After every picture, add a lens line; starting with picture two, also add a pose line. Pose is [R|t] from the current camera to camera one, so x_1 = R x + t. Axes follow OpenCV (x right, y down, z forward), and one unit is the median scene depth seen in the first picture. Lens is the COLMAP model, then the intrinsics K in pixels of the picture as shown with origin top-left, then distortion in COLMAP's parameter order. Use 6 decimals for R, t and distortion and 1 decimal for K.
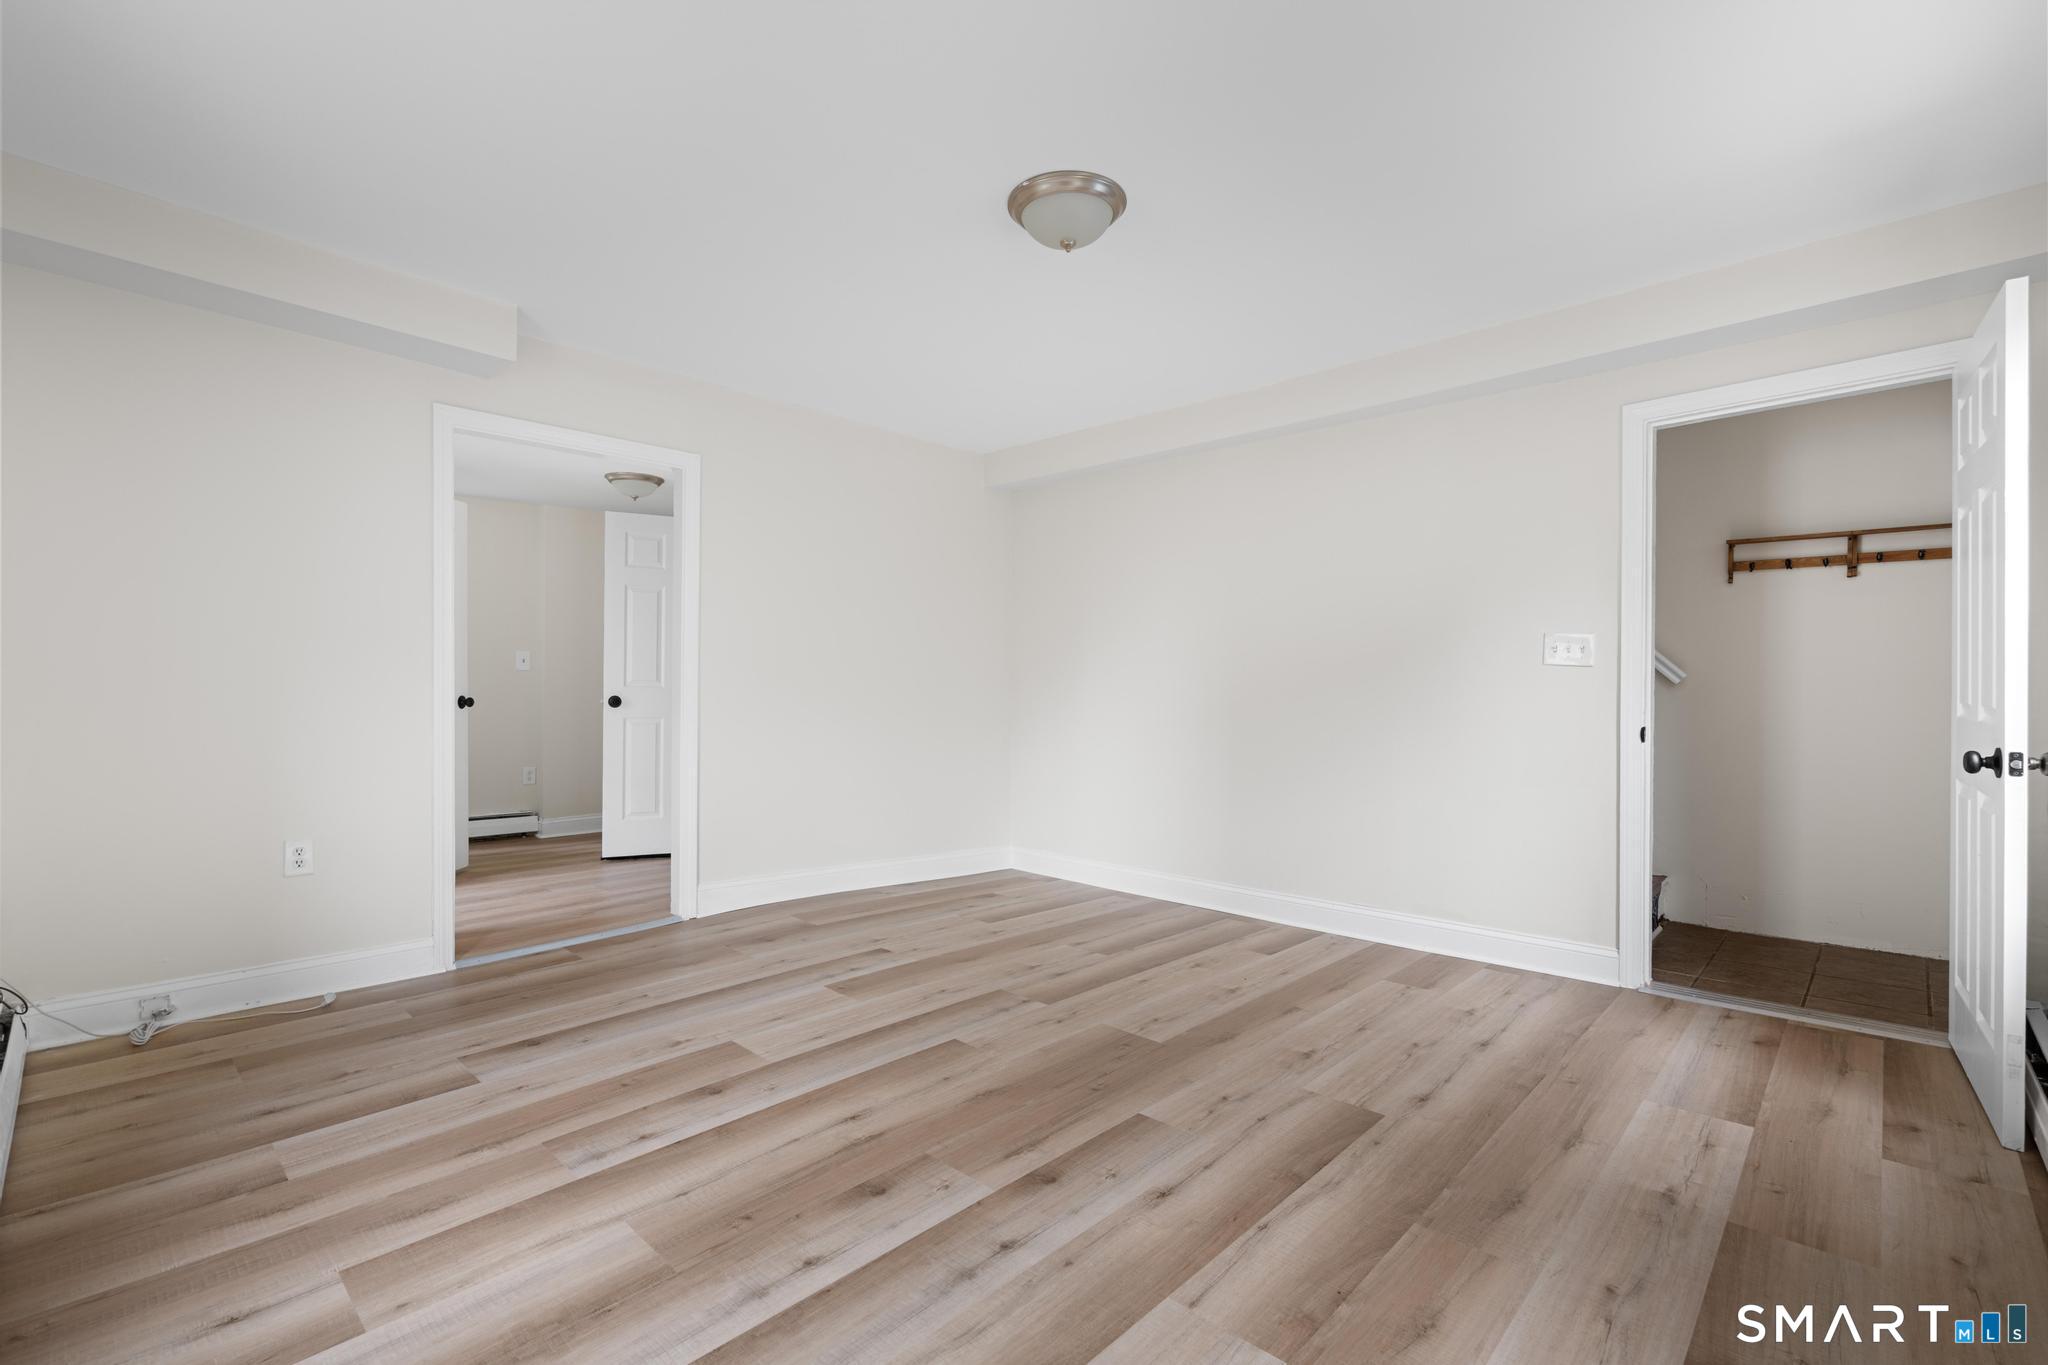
lens RADIAL K [[918.5, 0, 1018.2], [0, 918.5, 682.9], [0, 0, 1]] dist [-0.002519, 0.000625]
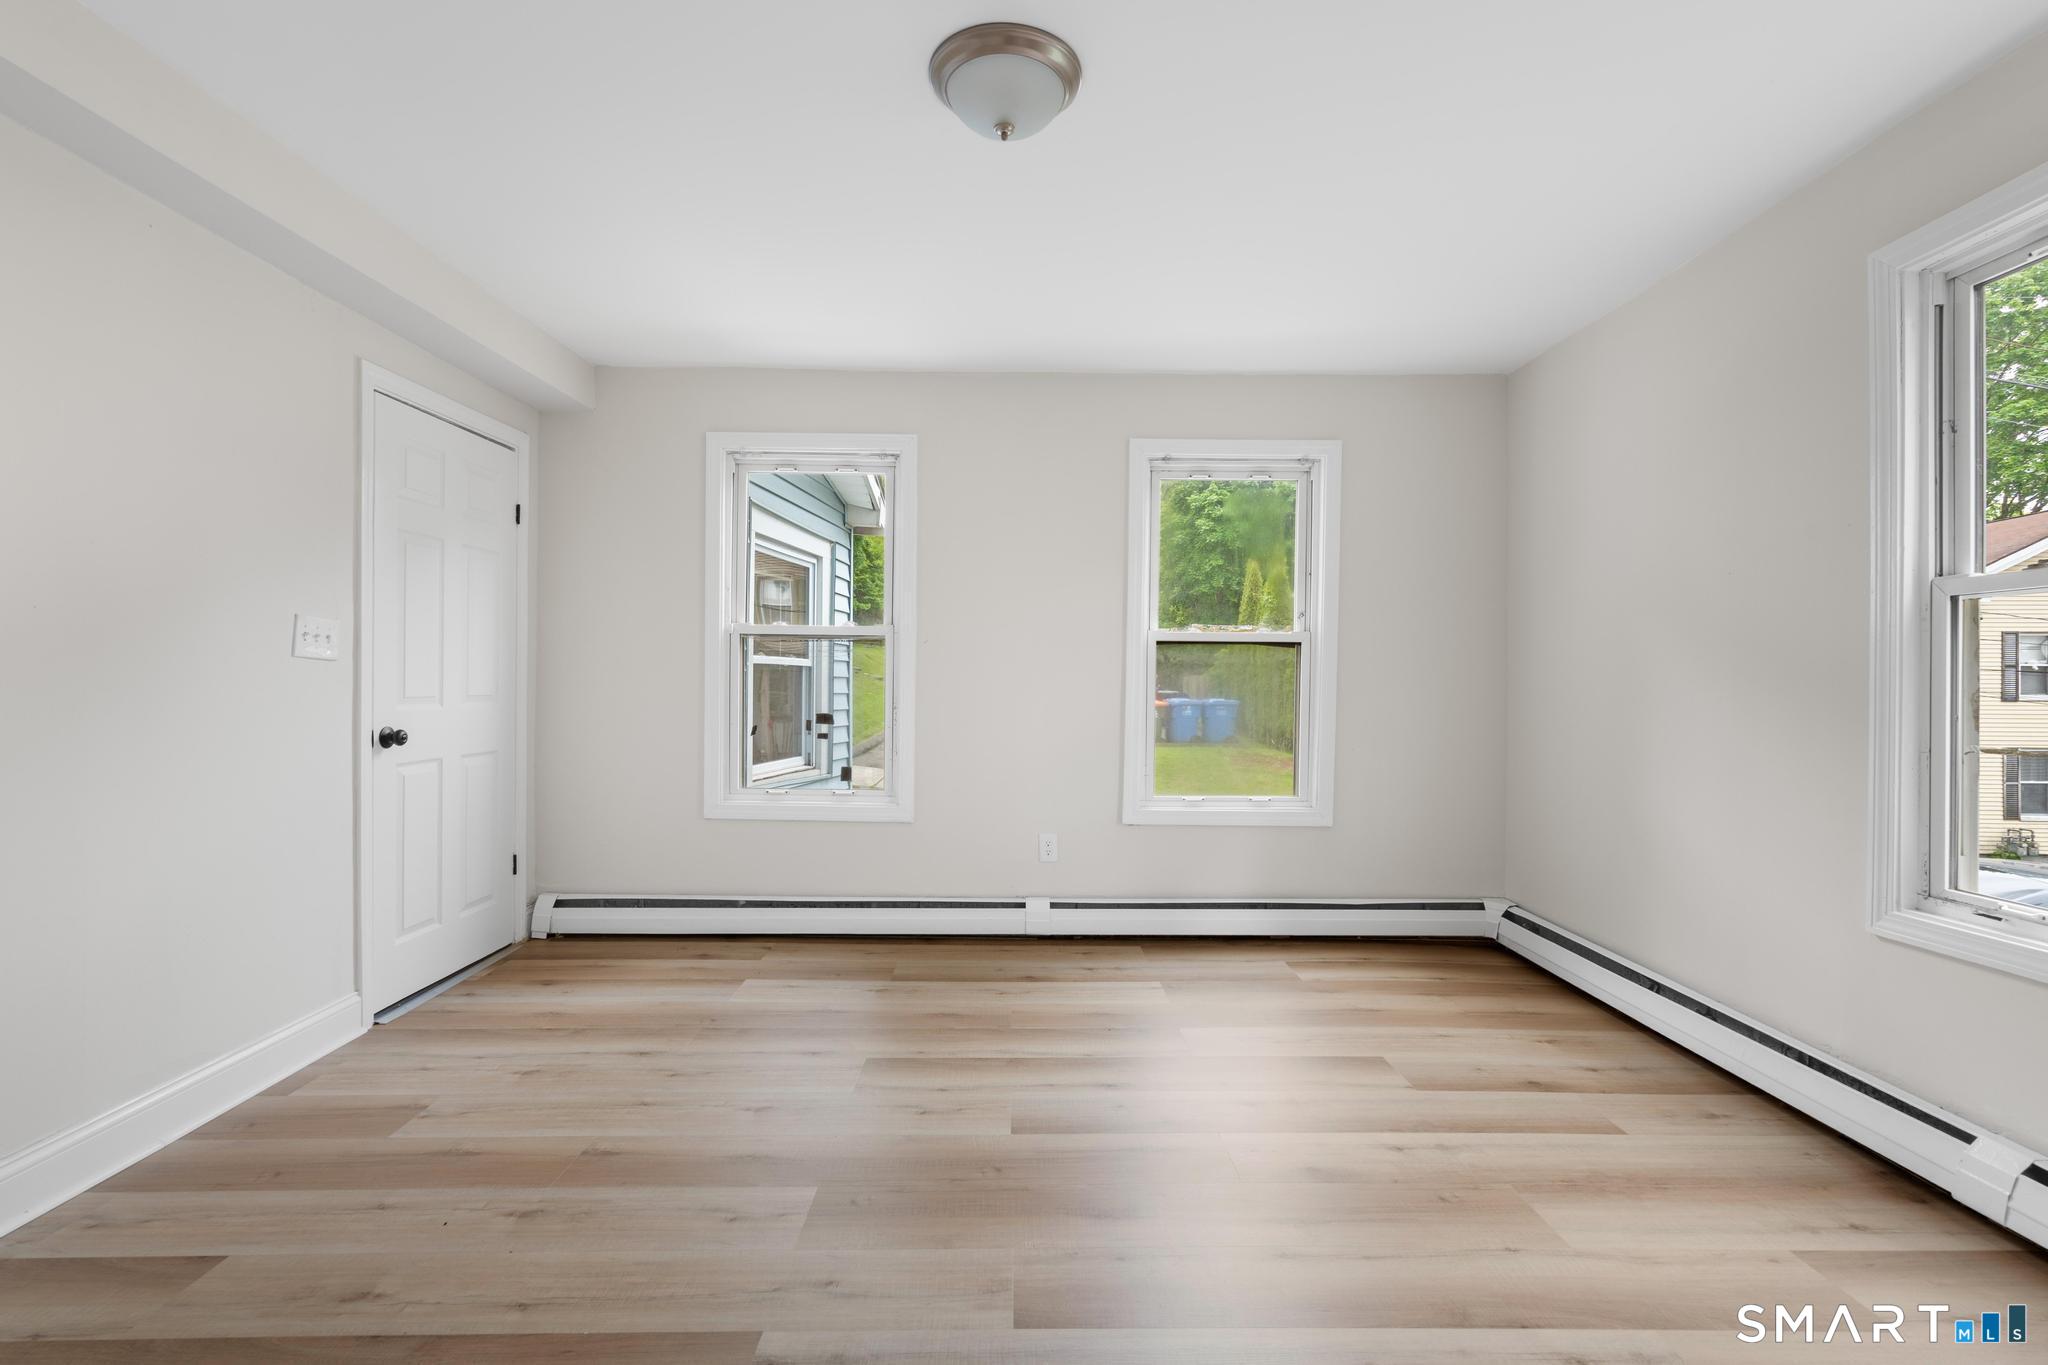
lens RADIAL K [[918.5, 0, 1018.2], [0, 918.5, 682.9], [0, 0, 1]] dist [-0.002519, 0.000625]
pose [[-0.696777, -0.010371, 0.717213, -0.541398], [-0.010795, 0.999934, 0.003972, -0.011689], [-0.717207, -0.004975, -0.696843, 1.602735]]
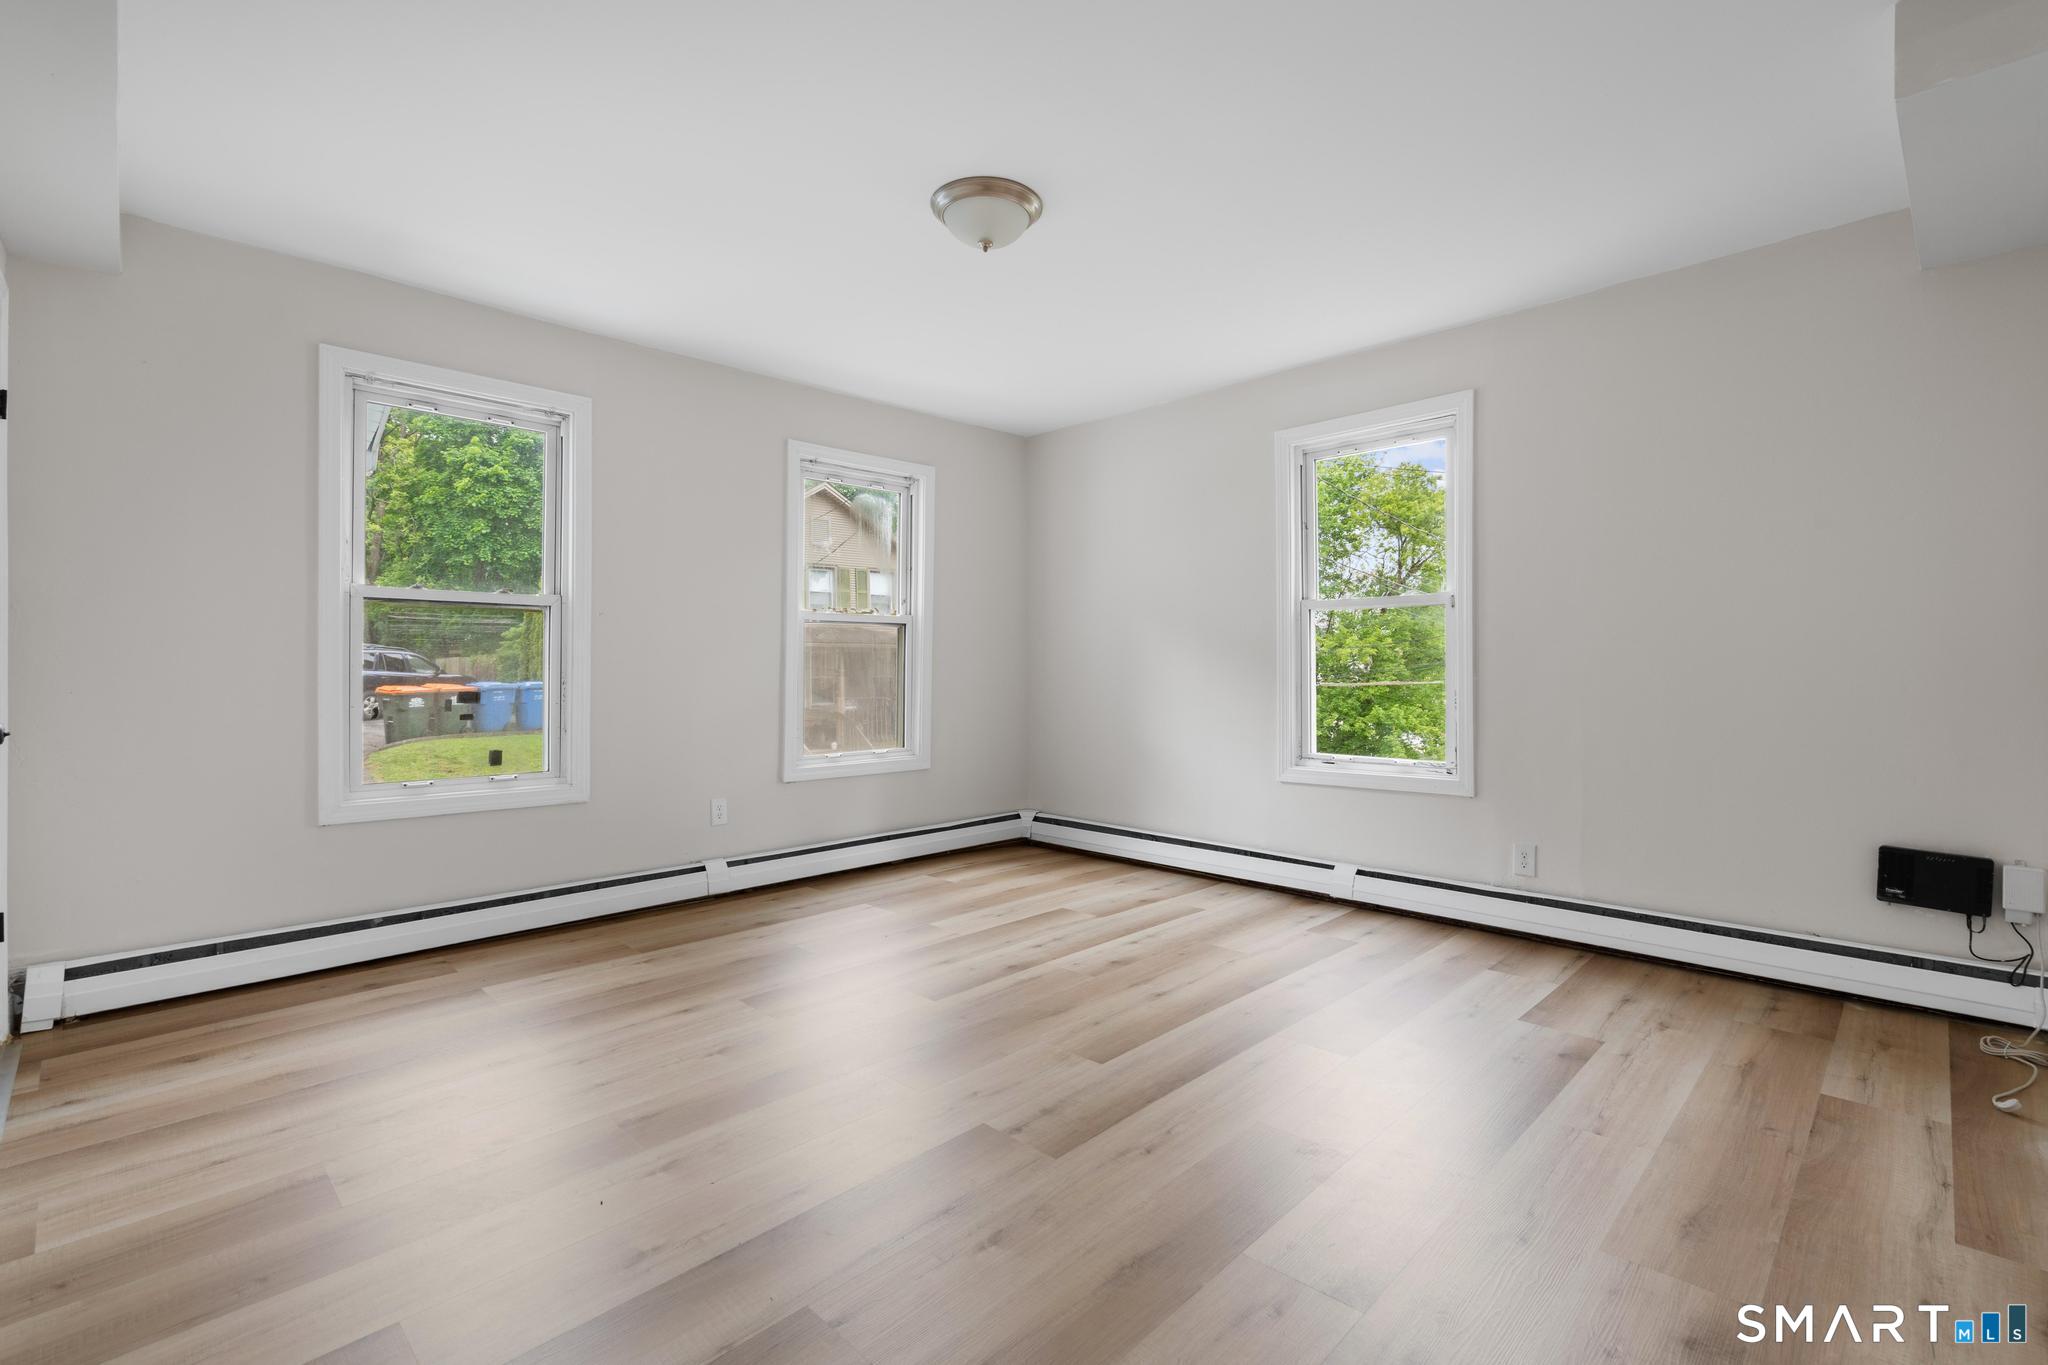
lens RADIAL K [[928.1, 0, 1025.7], [0, 928.1, 662.2], [0, 0, 1]] dist [0.000047, 0.000698]
pose [[-0.999882, -0.002728, 0.015149, -0.010252], [-0.002810, 0.999982, -0.005354, 0.013301], [-0.015134, -0.005396, -0.999871, 2.168282]]
